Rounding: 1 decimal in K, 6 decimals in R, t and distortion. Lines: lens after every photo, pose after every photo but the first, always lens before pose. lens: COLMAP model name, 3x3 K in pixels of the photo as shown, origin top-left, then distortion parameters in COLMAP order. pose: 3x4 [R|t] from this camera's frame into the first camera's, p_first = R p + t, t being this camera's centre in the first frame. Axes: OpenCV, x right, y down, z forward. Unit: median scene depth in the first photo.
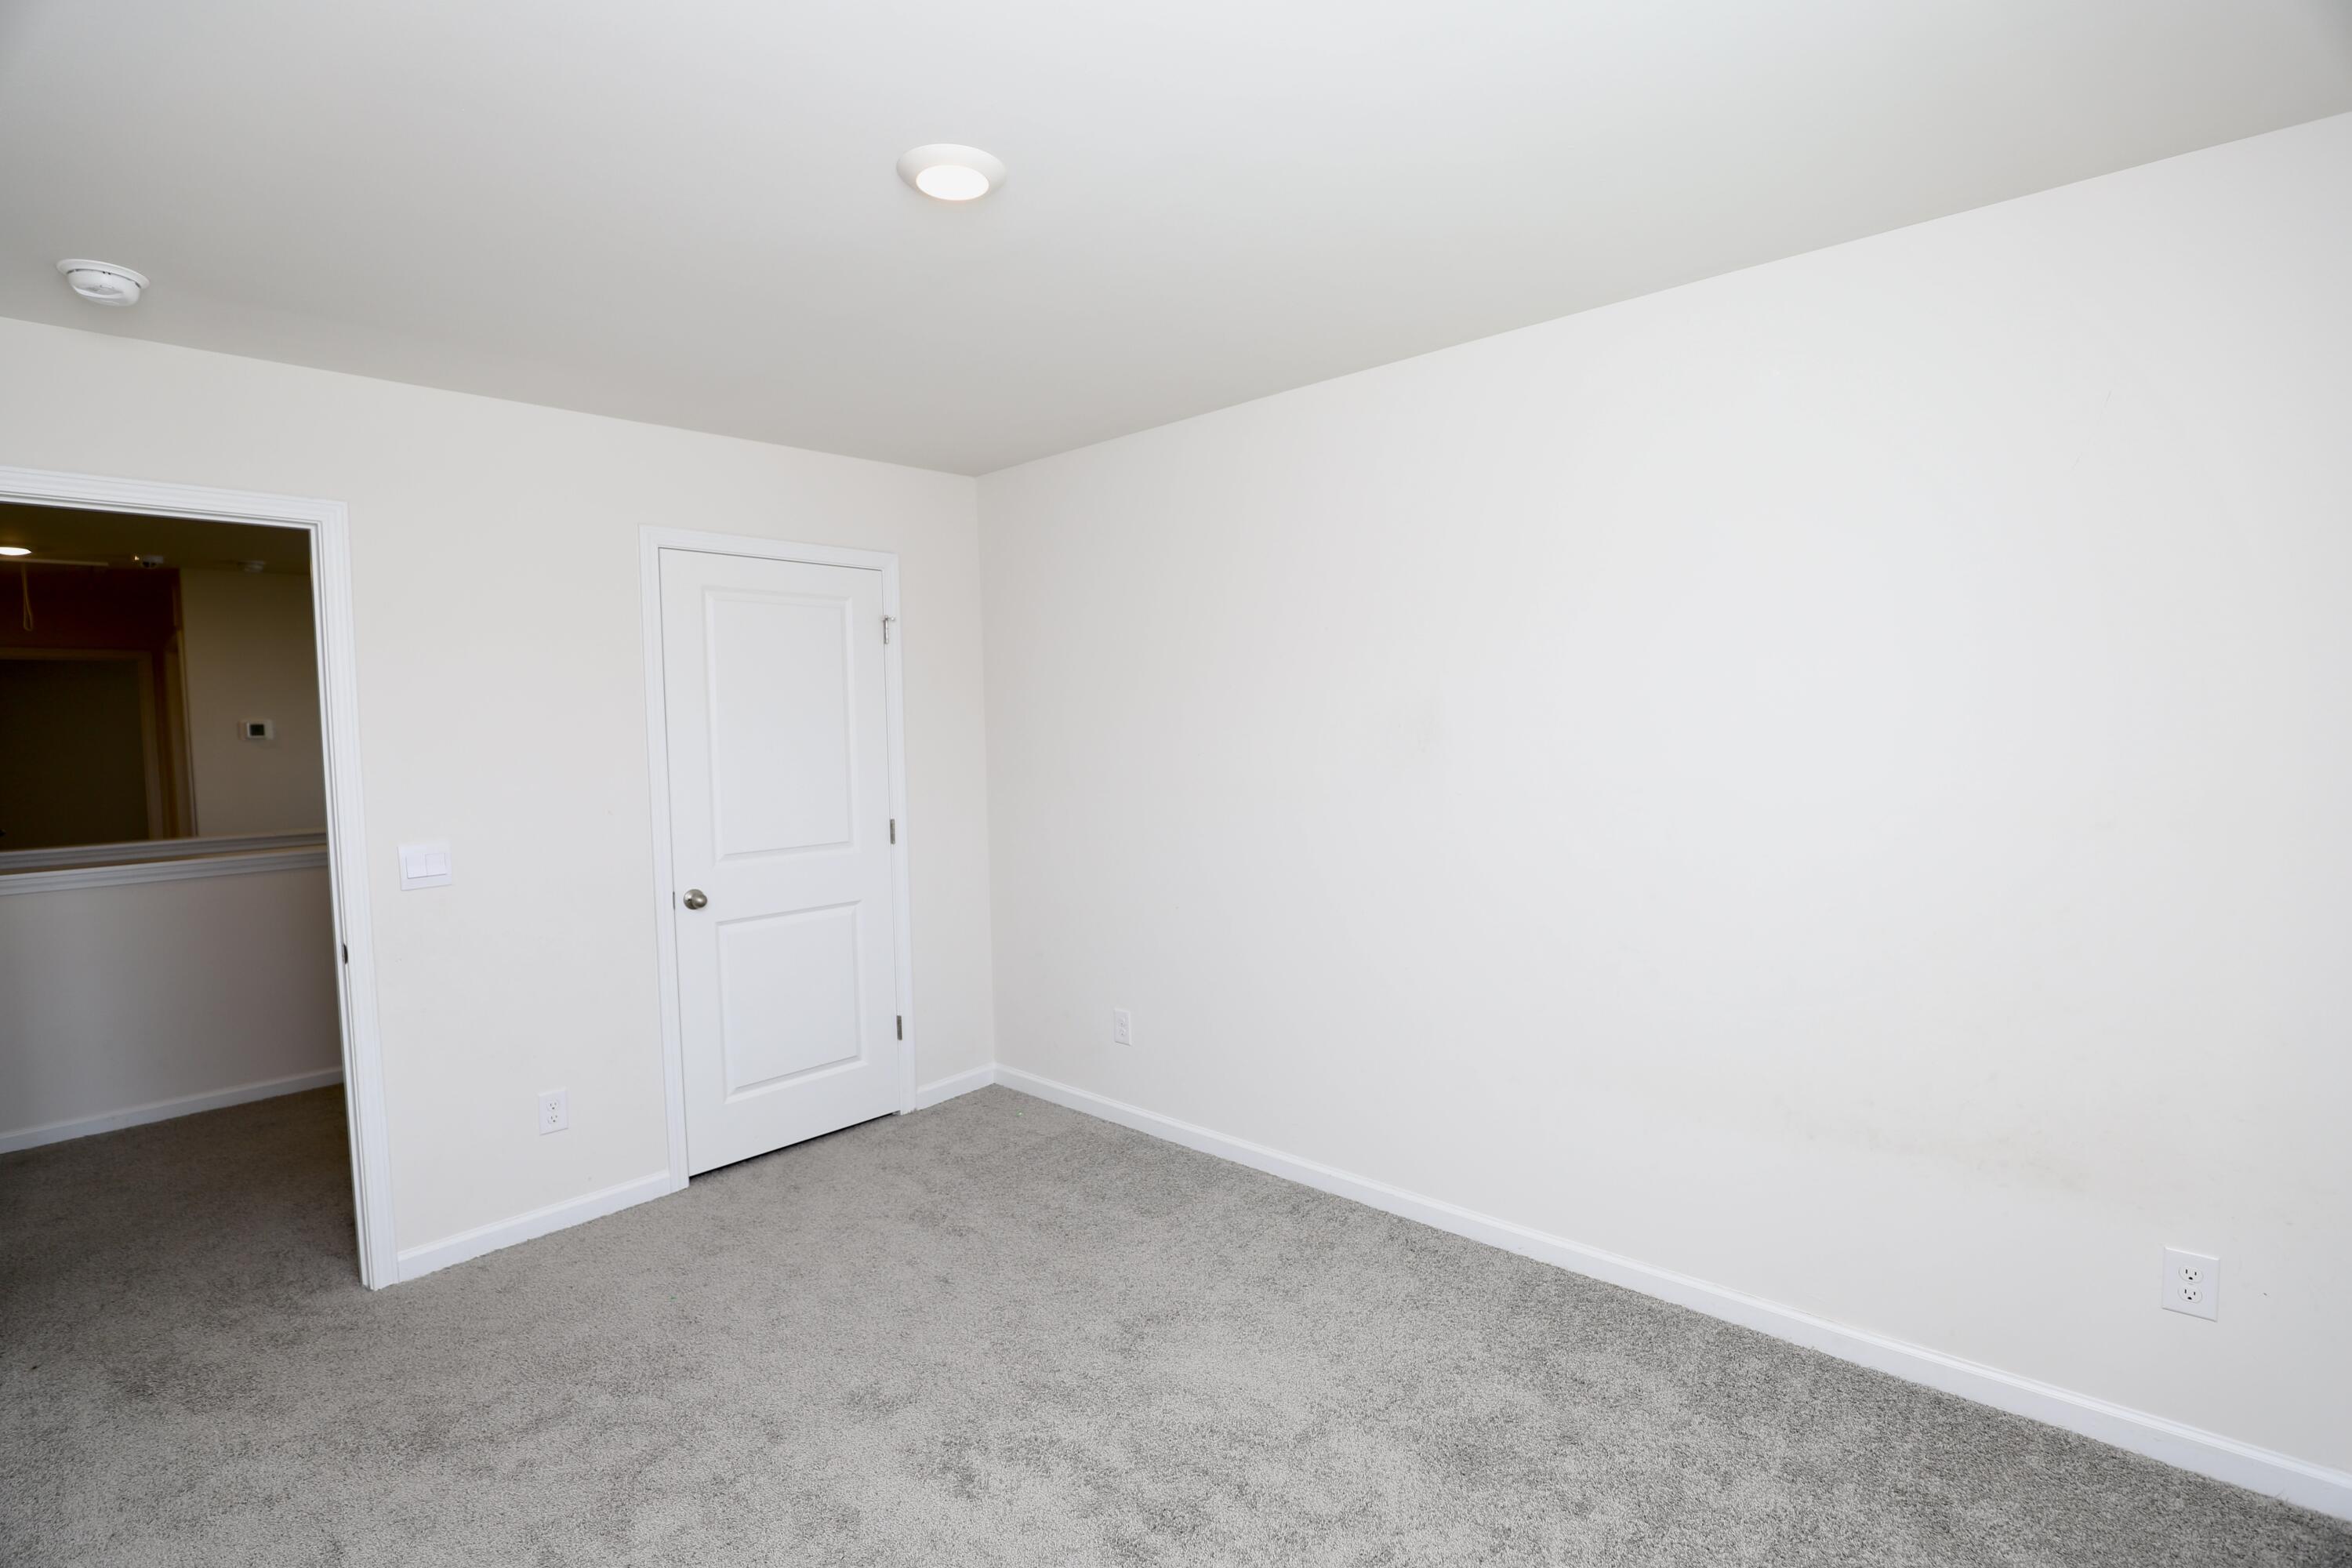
lens RADIAL K [[1082.3, 0, 1174.6], [0, 1082.3, 779.8], [0, 0, 1]] dist [-0.040030, 0.009428]
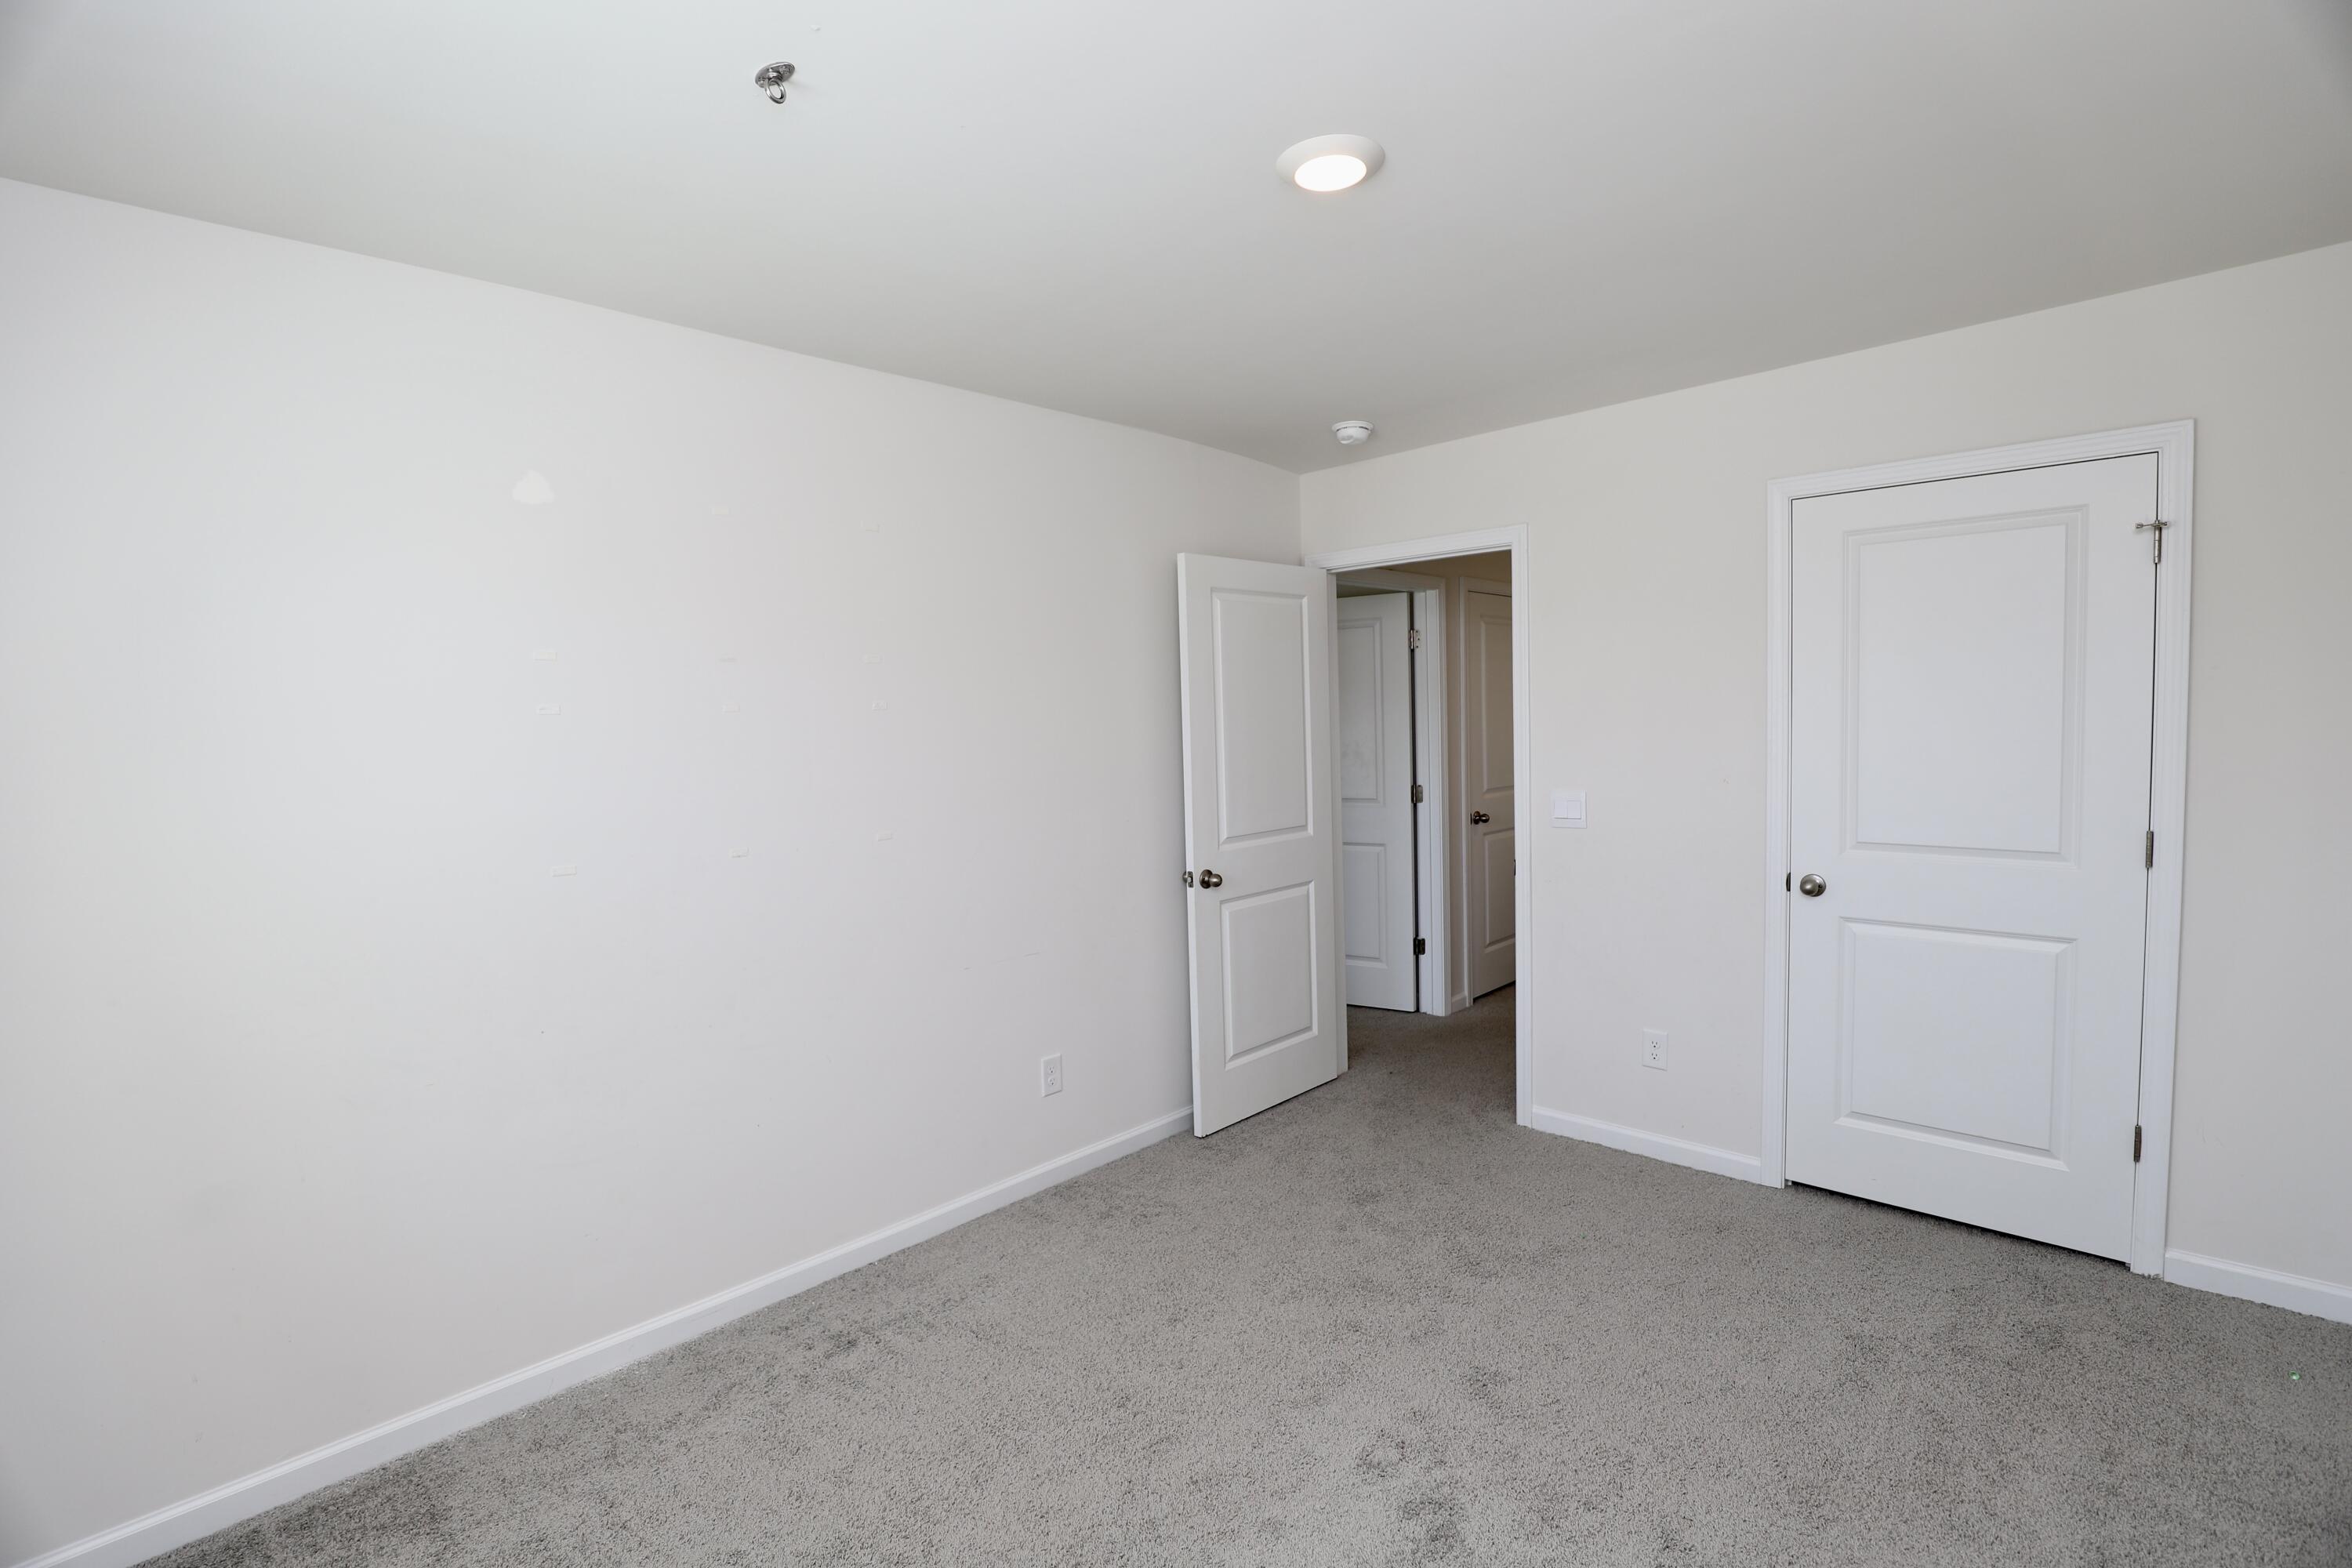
lens RADIAL K [[1098.2, 0, 1168.4], [0, 1098.2, 777.7], [0, 0, 1]] dist [-0.020875, -0.000367]
pose [[-0.036017, 0.090570, -0.995239, 0.492498], [-0.016970, 0.995686, 0.091224, -0.055648], [0.999207, 0.020175, -0.034325, 0.505872]]
